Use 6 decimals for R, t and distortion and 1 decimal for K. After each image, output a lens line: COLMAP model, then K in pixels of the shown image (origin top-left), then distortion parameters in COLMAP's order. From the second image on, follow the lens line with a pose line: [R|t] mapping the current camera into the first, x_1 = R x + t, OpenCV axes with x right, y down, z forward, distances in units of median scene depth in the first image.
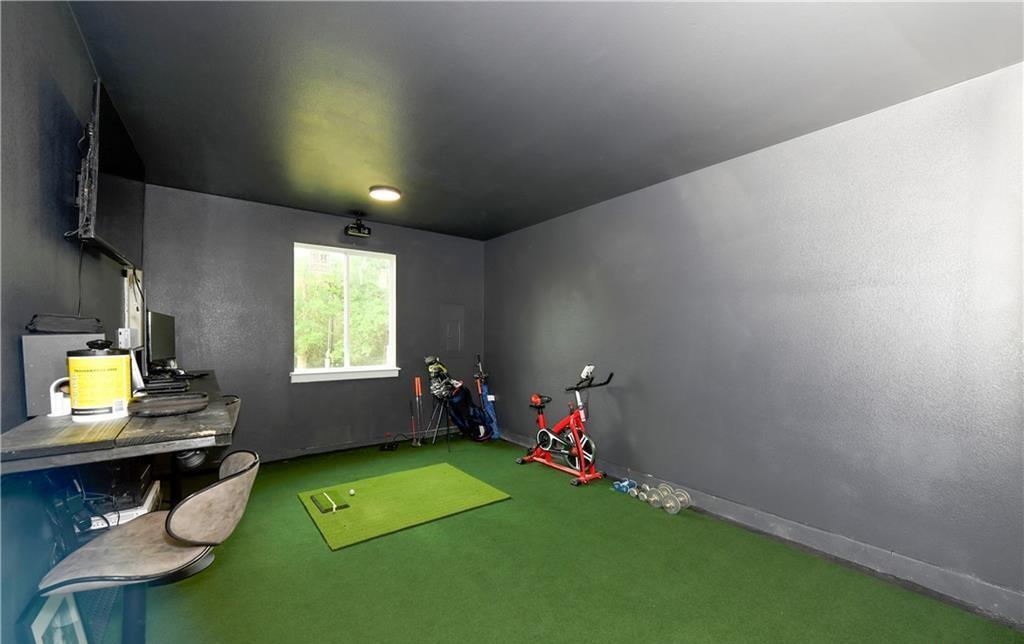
lens RADIAL K [[408.4, 0, 511.3], [0, 408.4, 342.3], [0, 0, 1]] dist [0.000356, 0.000064]
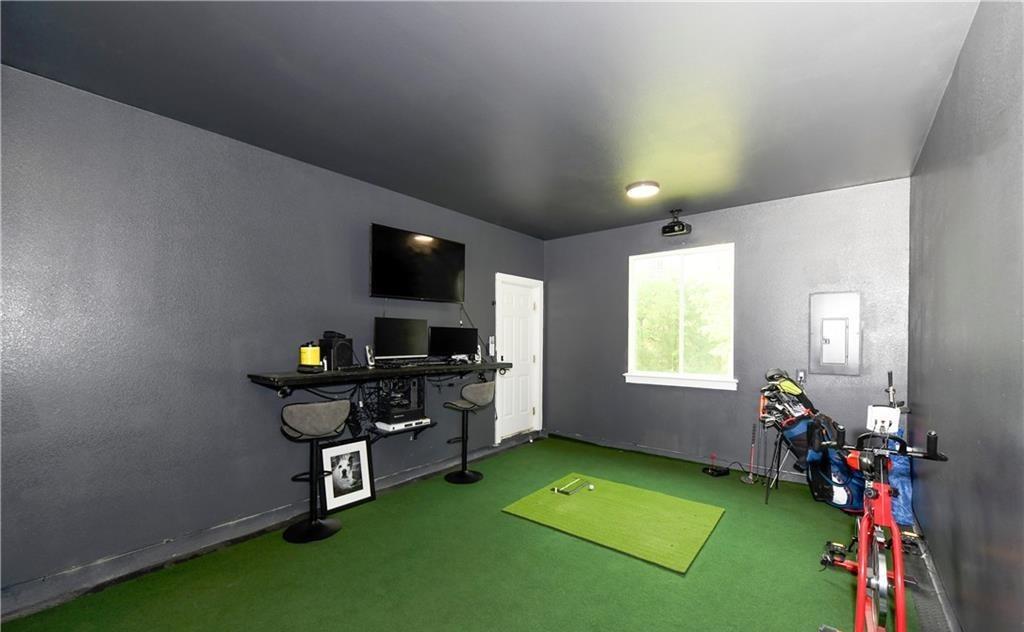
lens RADIAL K [[409.1, 0, 512.6], [0, 409.1, 338.0], [0, 0, 1]] dist [-0.000343, -0.000028]
pose [[0.247366, -0.001950, -0.968920, 0.462405], [-0.019674, 0.999782, -0.007035, -0.008265], [0.968722, 0.020802, 0.247274, 0.411954]]
